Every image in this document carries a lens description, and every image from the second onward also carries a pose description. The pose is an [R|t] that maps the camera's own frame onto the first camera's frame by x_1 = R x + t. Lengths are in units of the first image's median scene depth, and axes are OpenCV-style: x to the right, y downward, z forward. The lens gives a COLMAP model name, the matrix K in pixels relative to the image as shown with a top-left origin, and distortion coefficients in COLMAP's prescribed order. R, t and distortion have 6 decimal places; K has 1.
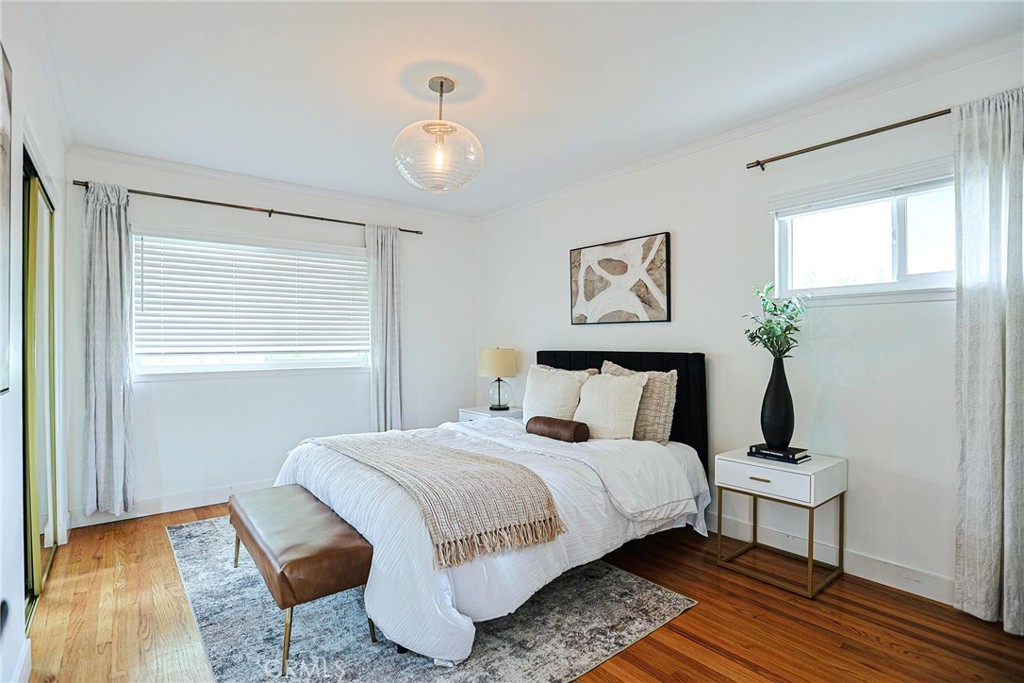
lens RADIAL K [[505.7, 0, 512.6], [0, 505.7, 339.5], [0, 0, 1]] dist [-0.039179, 0.007771]
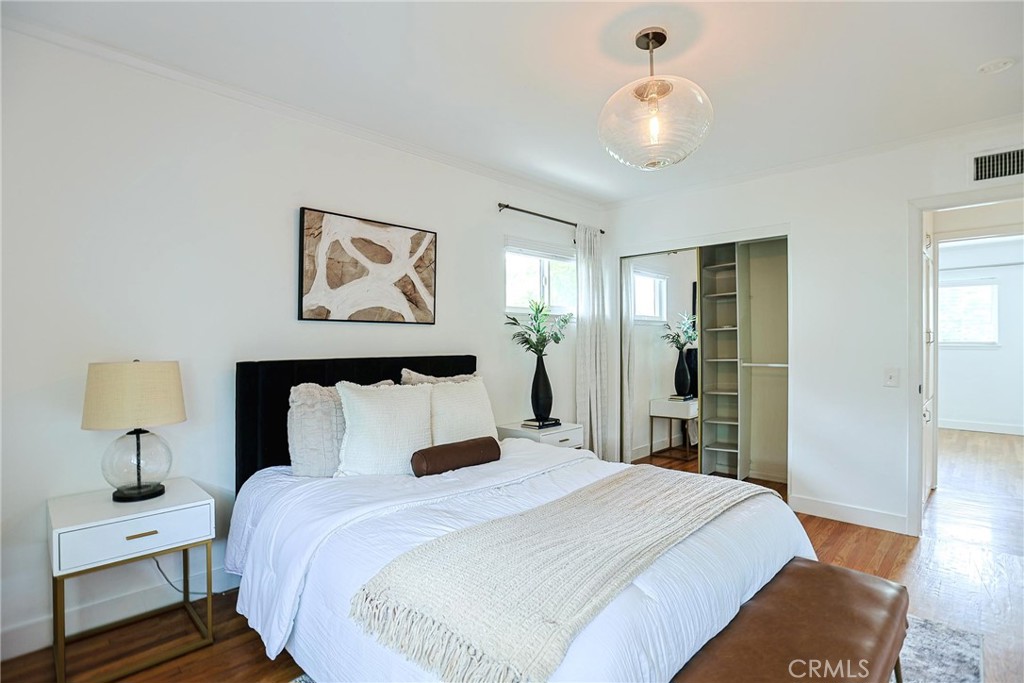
lens RADIAL K [[505.7, 0, 513.1], [0, 505.7, 344.2], [0, 0, 1]] dist [-0.039179, 0.007771]
pose [[-0.103200, 0.006572, 0.994639, -0.643733], [0.006096, 0.999964, -0.005974, 0.008942], [-0.994642, 0.005447, -0.103237, 0.902043]]
